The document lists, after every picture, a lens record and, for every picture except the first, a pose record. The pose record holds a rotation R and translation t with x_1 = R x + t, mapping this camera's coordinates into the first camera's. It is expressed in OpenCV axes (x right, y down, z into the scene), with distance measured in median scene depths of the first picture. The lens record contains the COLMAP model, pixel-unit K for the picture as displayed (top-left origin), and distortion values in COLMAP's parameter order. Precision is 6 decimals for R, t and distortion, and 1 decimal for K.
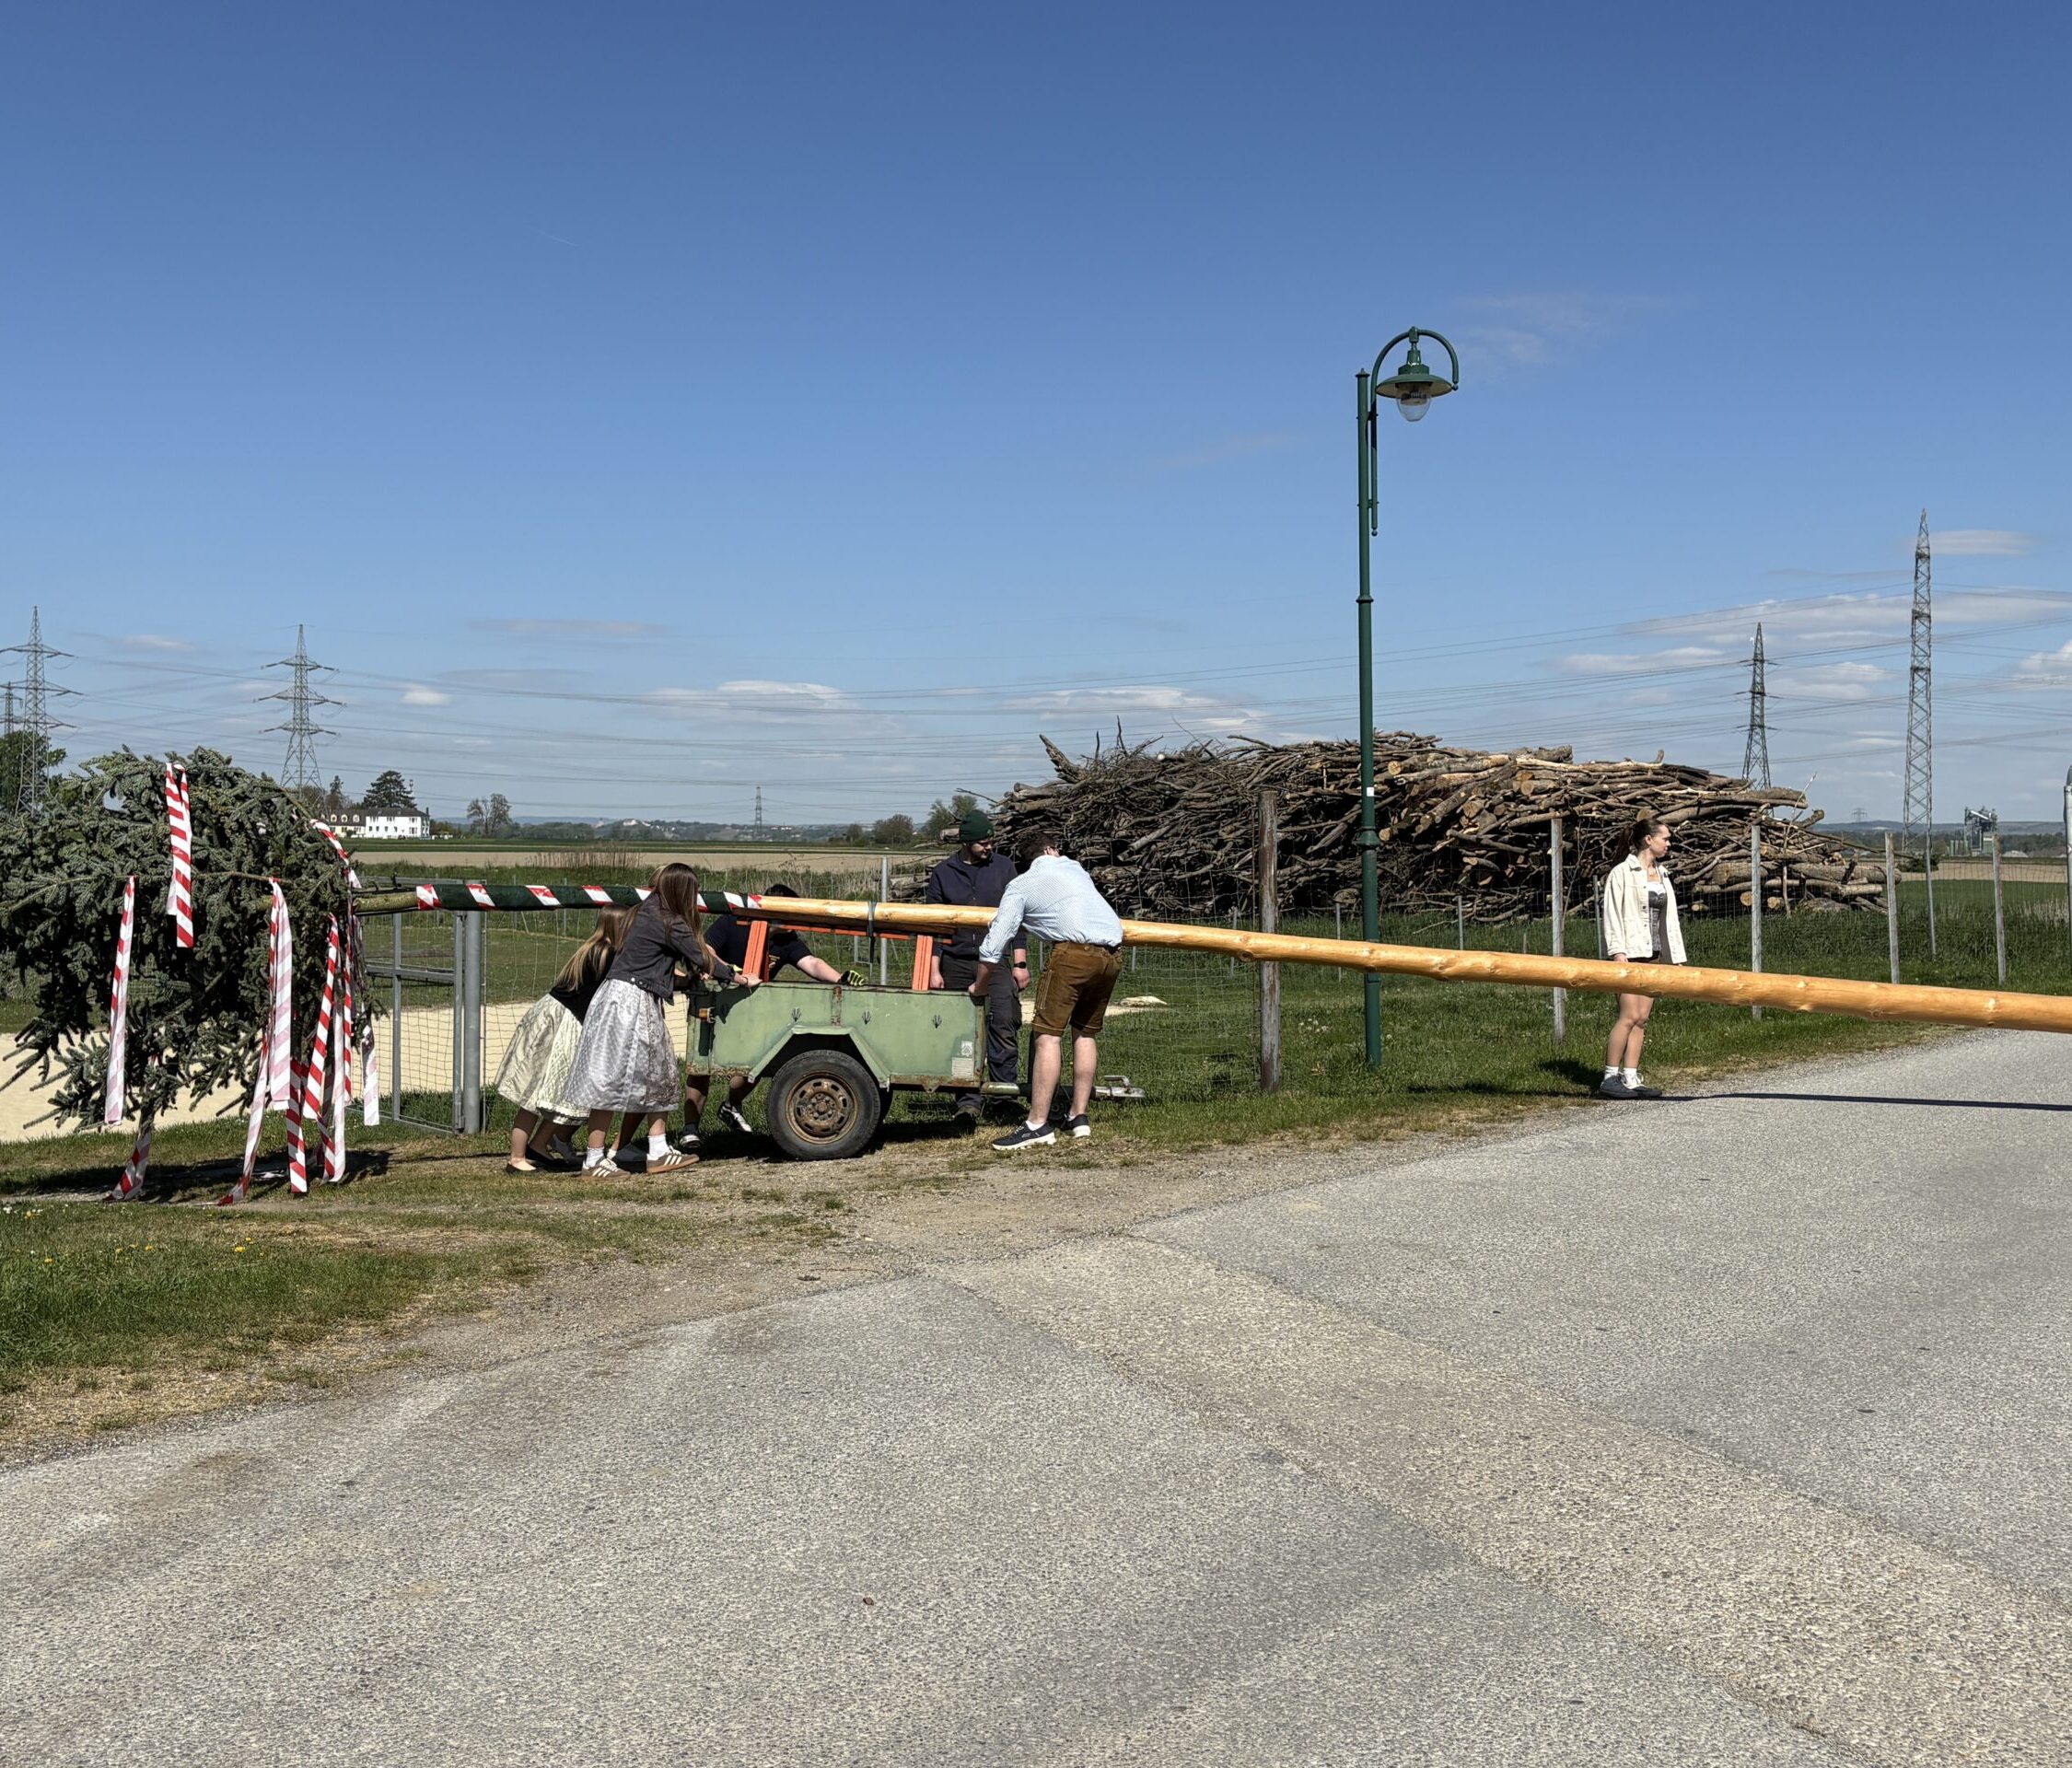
lens RADIAL K [[2526.6, 0, 1032.9], [0, 2526.6, 902.5], [0, 0, 1]] dist [0.078896, 0.000000]
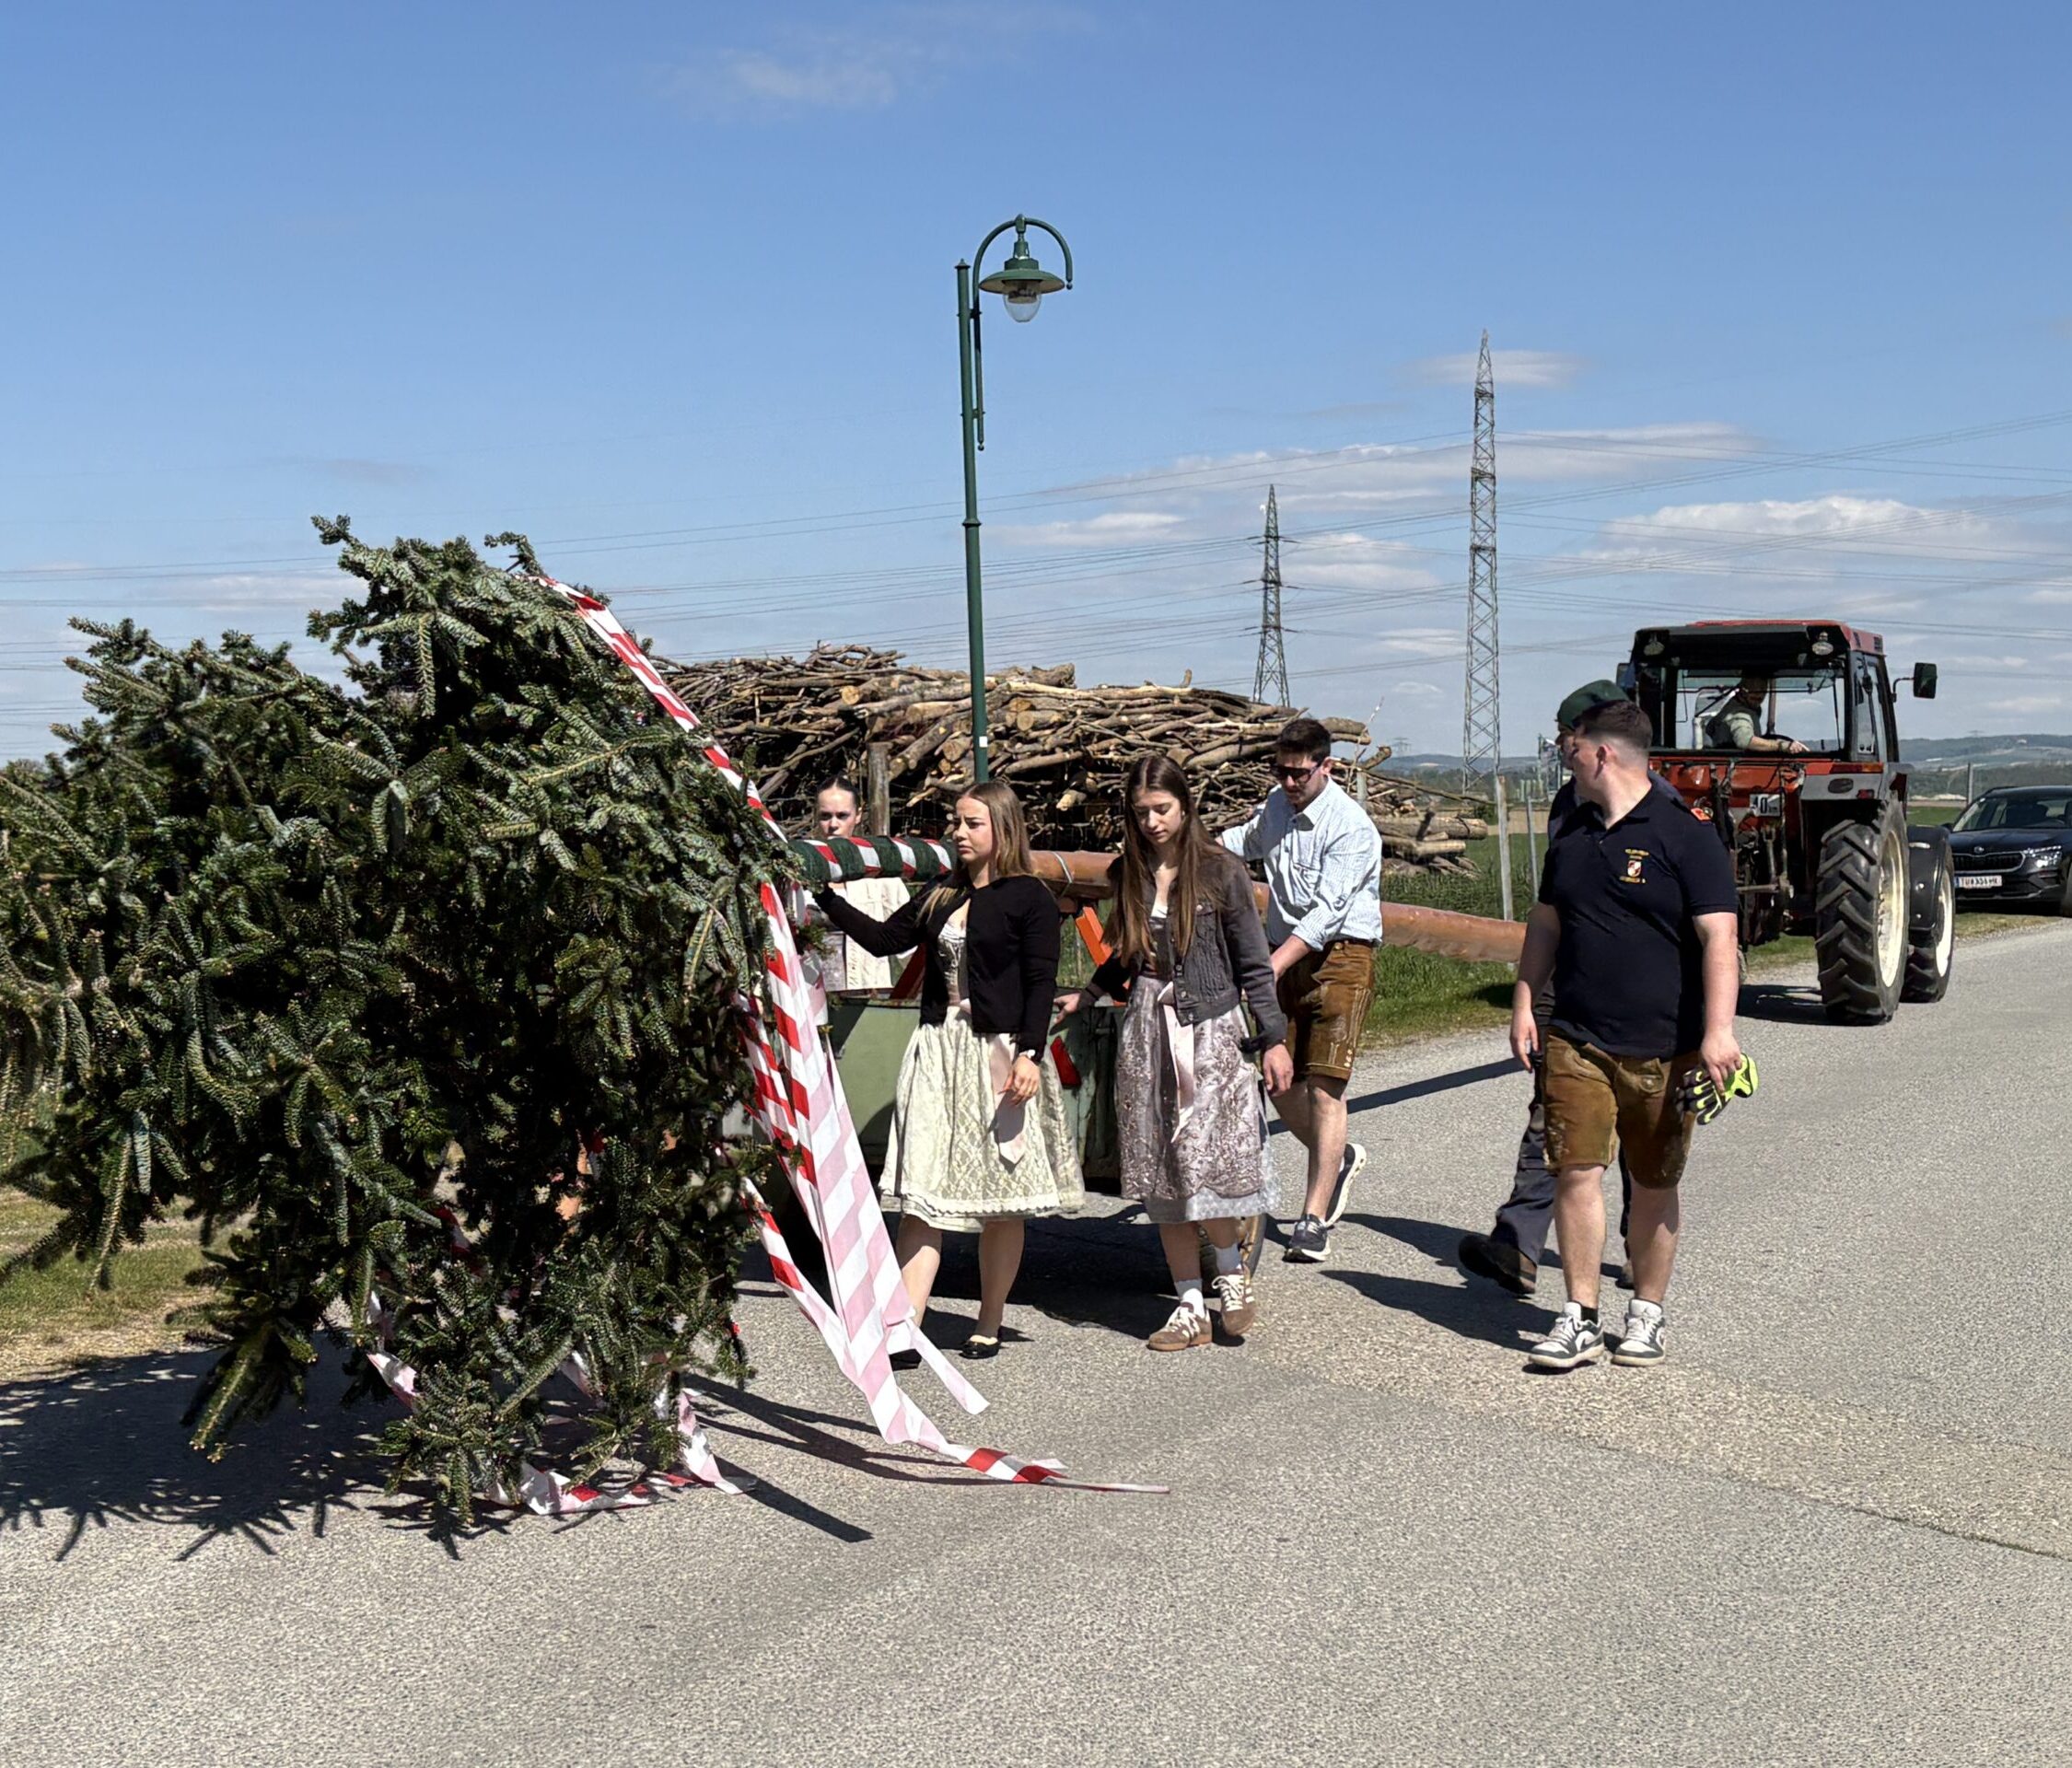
lens RADIAL K [[3825.7, 0, 1039.7], [0, 3825.7, 884.9], [0, 0, 1]] dist [0.426742, 0.000000]
pose [[0.974703, -0.018329, 0.222753, -0.057623], [0.018299, 0.999830, 0.002201, 0.001558], [-0.222755, 0.001931, 0.974872, -0.122784]]
